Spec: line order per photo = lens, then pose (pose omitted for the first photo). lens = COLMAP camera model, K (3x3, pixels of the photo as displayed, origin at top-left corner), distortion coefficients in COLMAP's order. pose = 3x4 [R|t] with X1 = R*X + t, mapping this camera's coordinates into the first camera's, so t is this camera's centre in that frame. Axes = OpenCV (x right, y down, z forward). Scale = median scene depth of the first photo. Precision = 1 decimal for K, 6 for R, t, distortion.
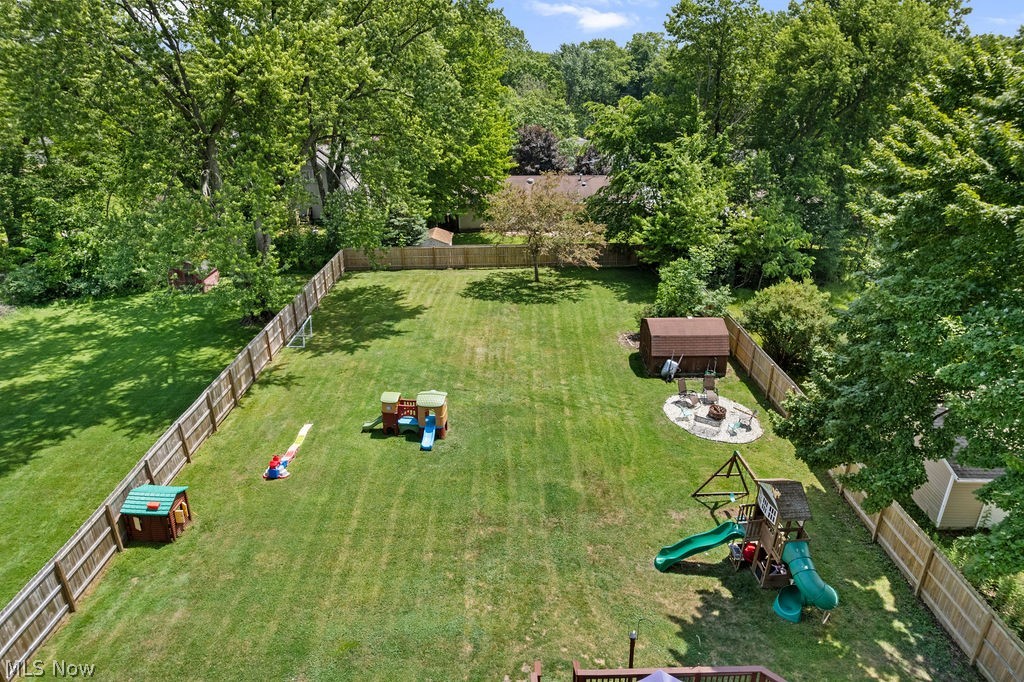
lens RADIAL K [[651.7, 0, 515.4], [0, 651.7, 339.3], [0, 0, 1]] dist [-0.067898, 0.047827]
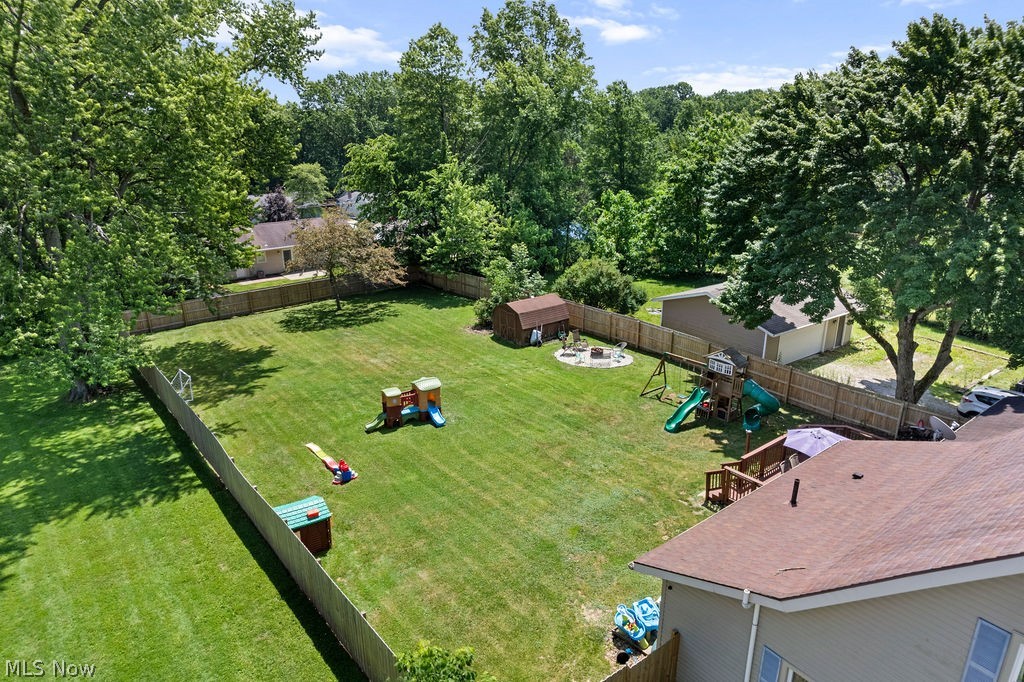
lens RADIAL K [[651.7, 0, 515.4], [0, 651.7, 339.3], [0, 0, 1]] dist [-0.067898, 0.047827]
pose [[0.804055, -0.193596, 0.562154, -0.557786], [0.240017, 0.970727, -0.008997, 0.057123], [-0.543956, 0.142161, 0.826984, -0.018940]]
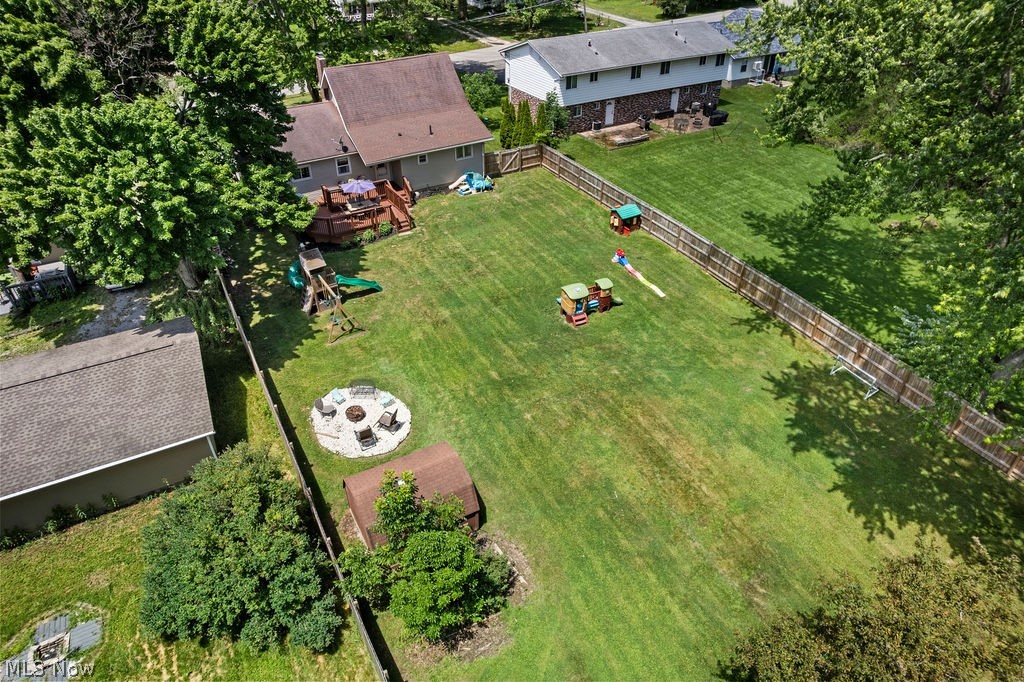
lens RADIAL K [[651.7, 0, 515.4], [0, 651.7, 339.3], [0, 0, 1]] dist [-0.067898, 0.047827]
pose [[-0.874128, 0.287337, -0.391583, 0.439975], [-0.189137, 0.541211, 0.819340, -0.776928], [0.447356, 0.790271, -0.418742, 1.396247]]
